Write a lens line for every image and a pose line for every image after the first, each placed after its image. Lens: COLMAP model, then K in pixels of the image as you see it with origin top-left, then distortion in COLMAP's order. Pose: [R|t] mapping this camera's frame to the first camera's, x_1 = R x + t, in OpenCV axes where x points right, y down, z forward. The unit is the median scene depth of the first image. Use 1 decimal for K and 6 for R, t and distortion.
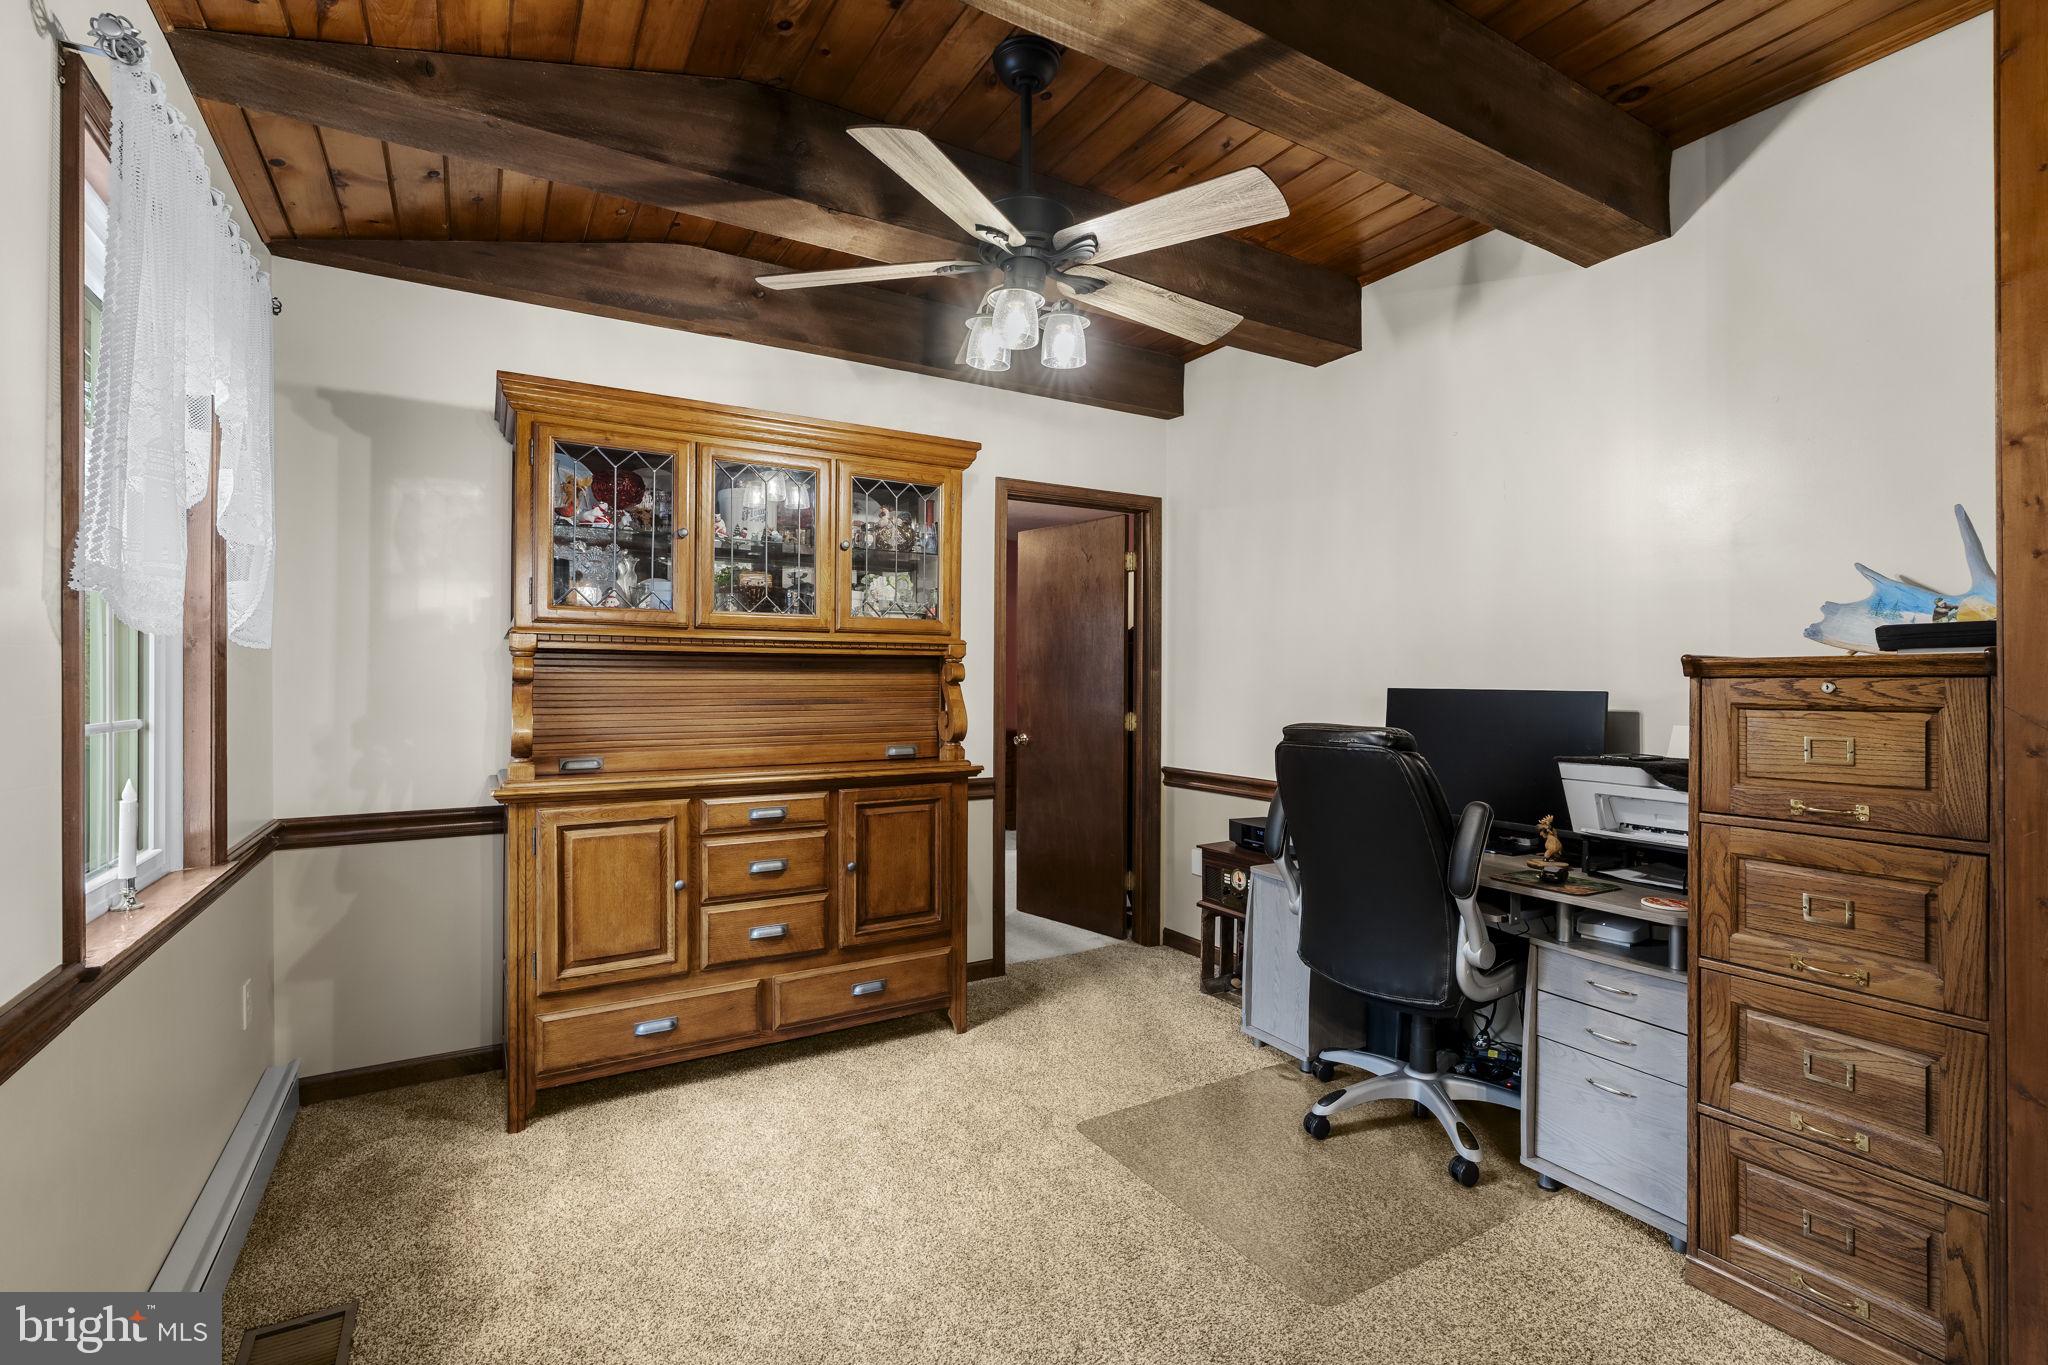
lens RADIAL K [[929.3, 0, 1024.0], [0, 929.3, 682.5], [0, 0, 1]] dist [-0.000524, 0.000031]
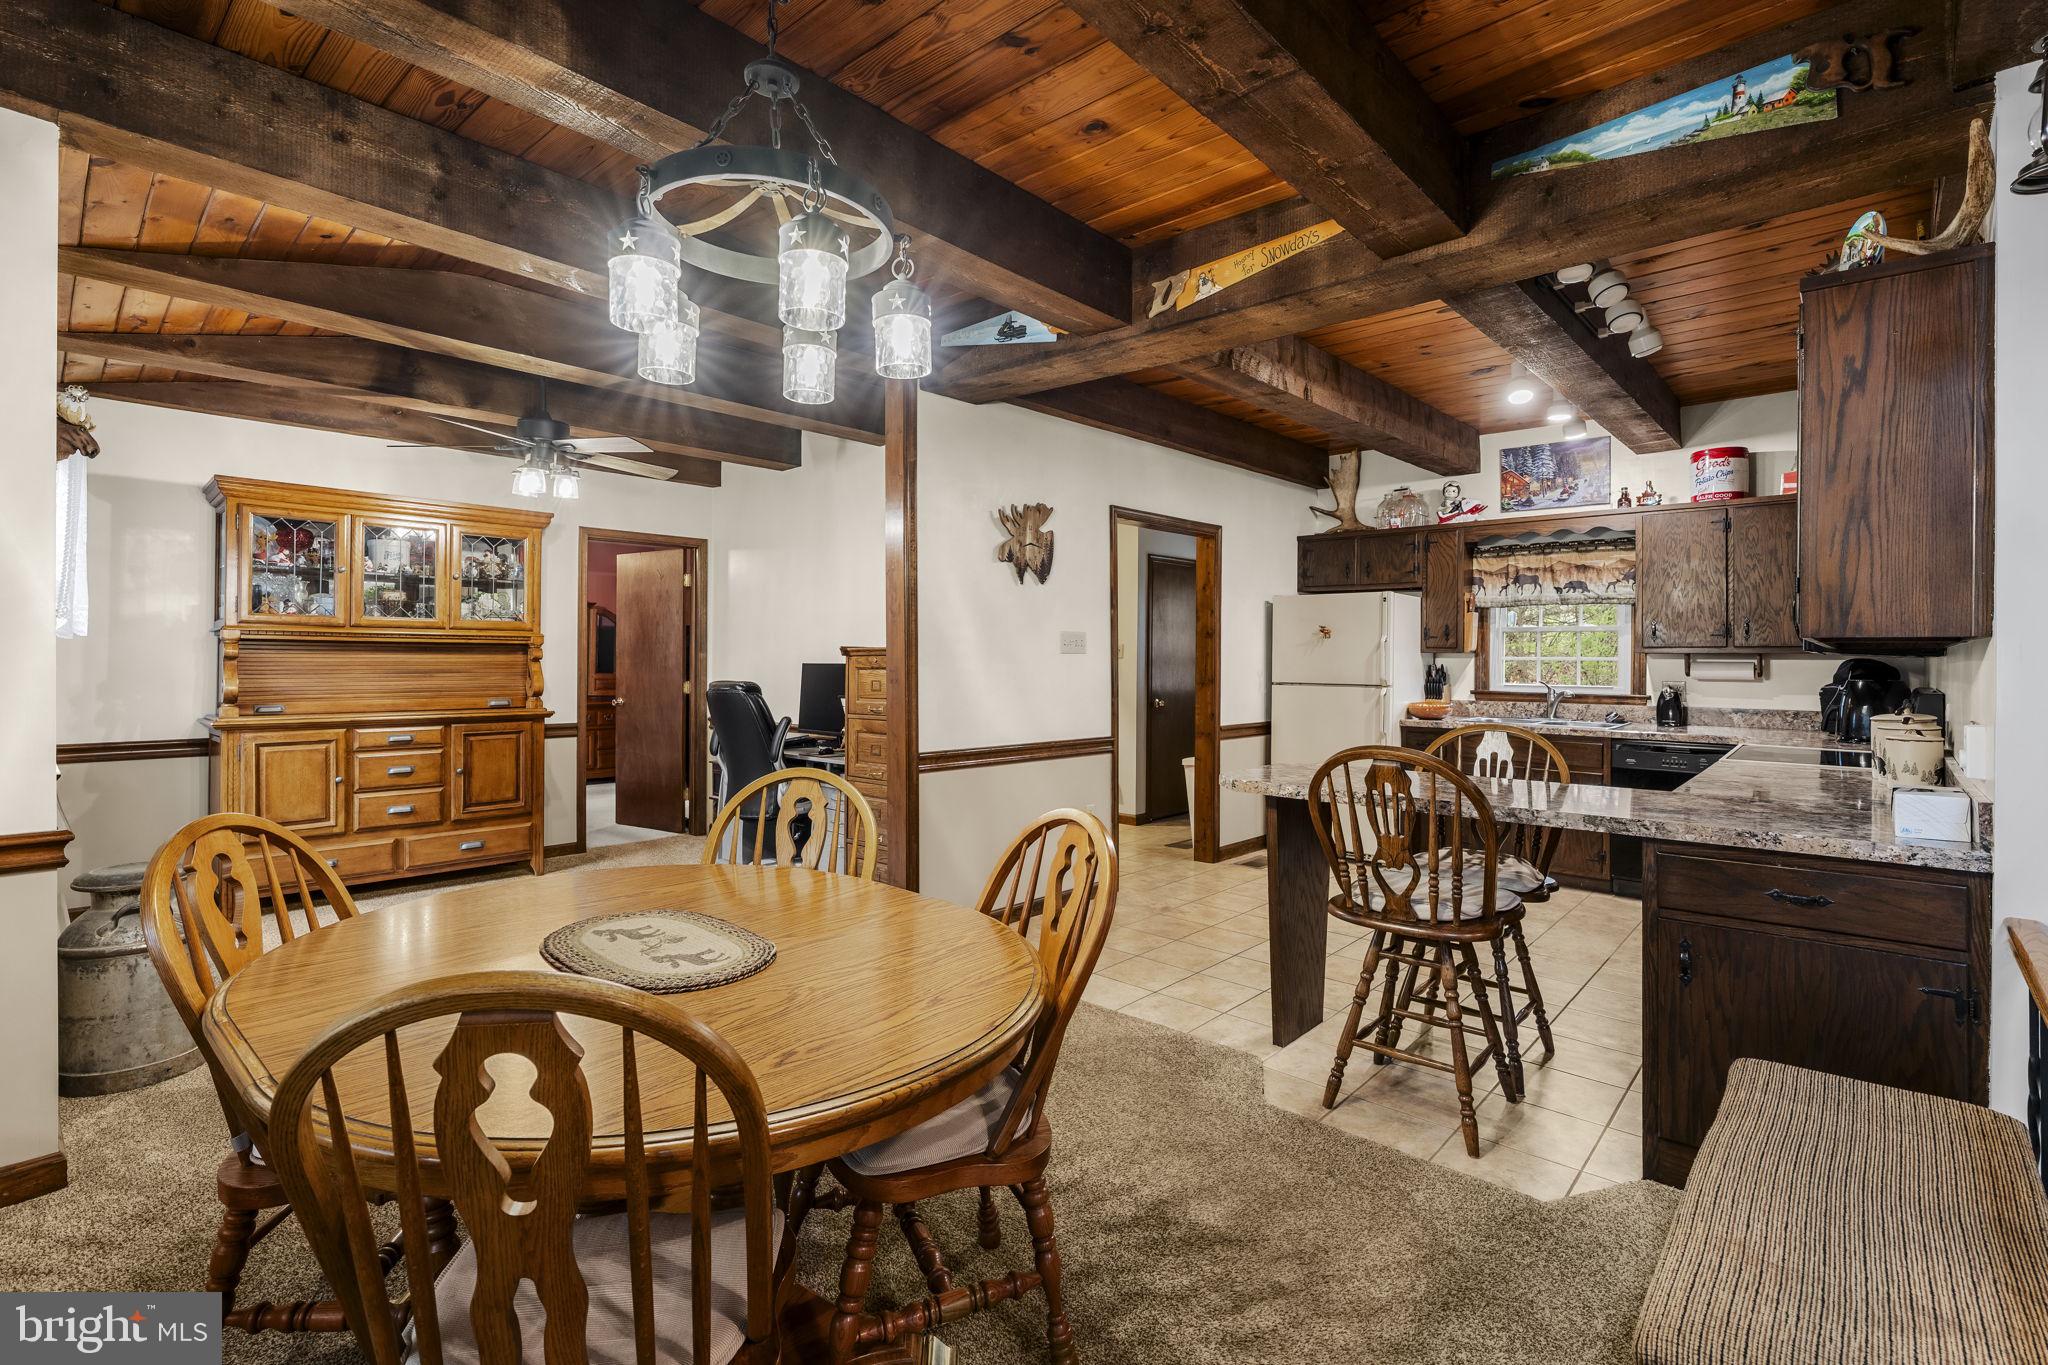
lens RADIAL K [[933.8, 0, 1018.9], [0, 933.8, 662.4], [0, 0, 1]] dist [0.000528, 0.000592]
pose [[0.961208, 0.000750, 0.275824, 0.317232], [0.000433, 0.999991, -0.004229, 0.012318], [-0.275825, 0.004185, 0.961199, -0.886360]]
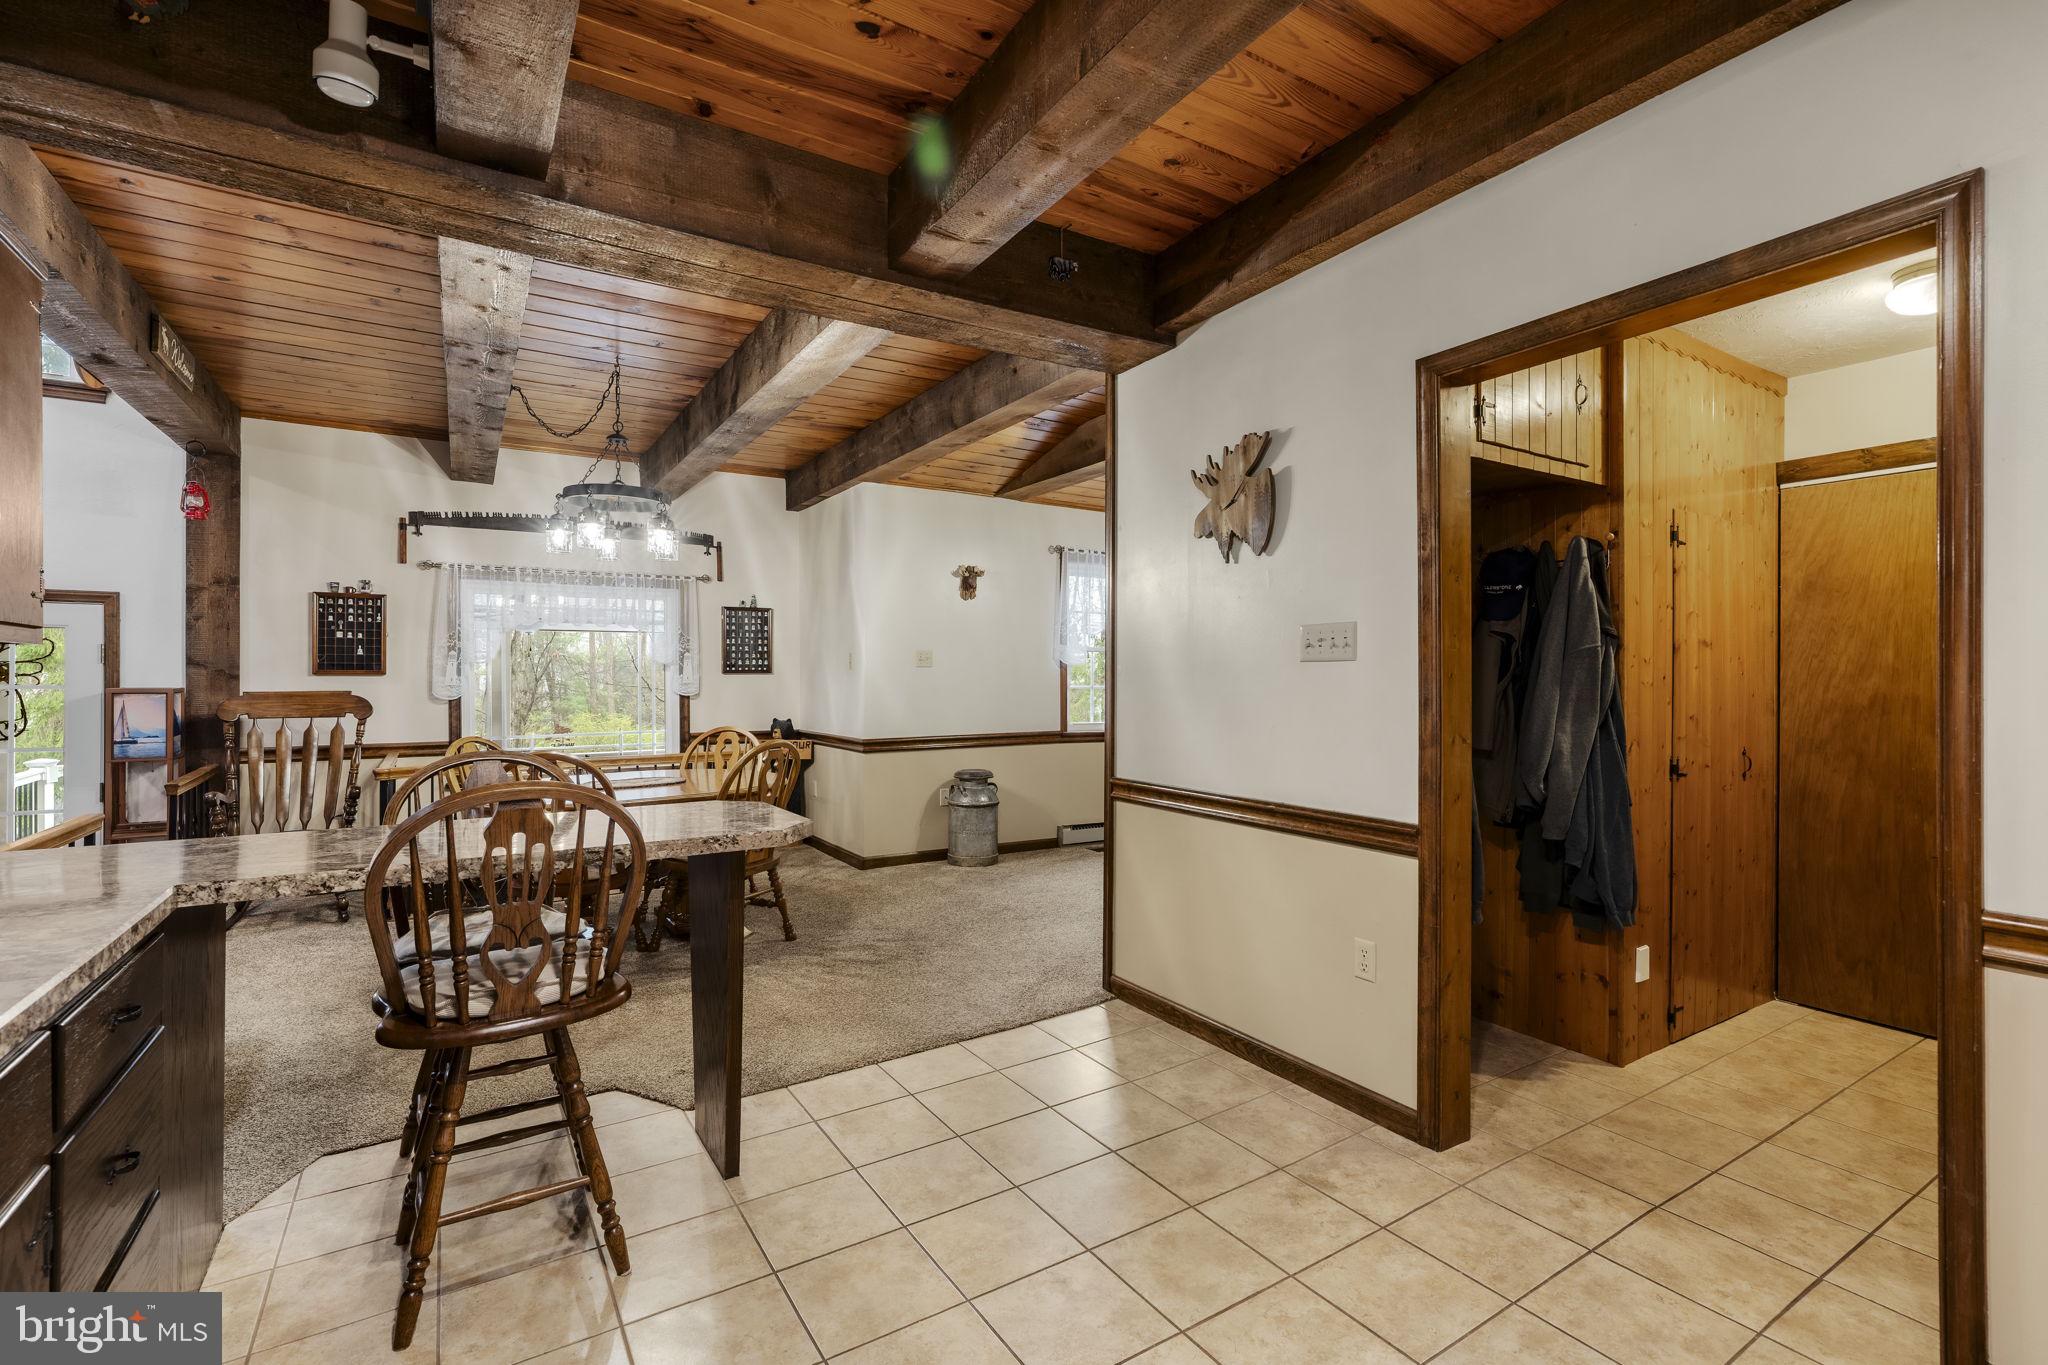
lens RADIAL K [[929.3, 0, 1024.0], [0, 929.3, 682.5], [0, 0, 1]] dist [-0.000524, 0.000031]
pose [[0.008189, -0.000100, -0.999966, 1.773068], [-0.005584, 0.999984, -0.000146, 0.011129], [0.999951, 0.005585, 0.008189, 0.331153]]
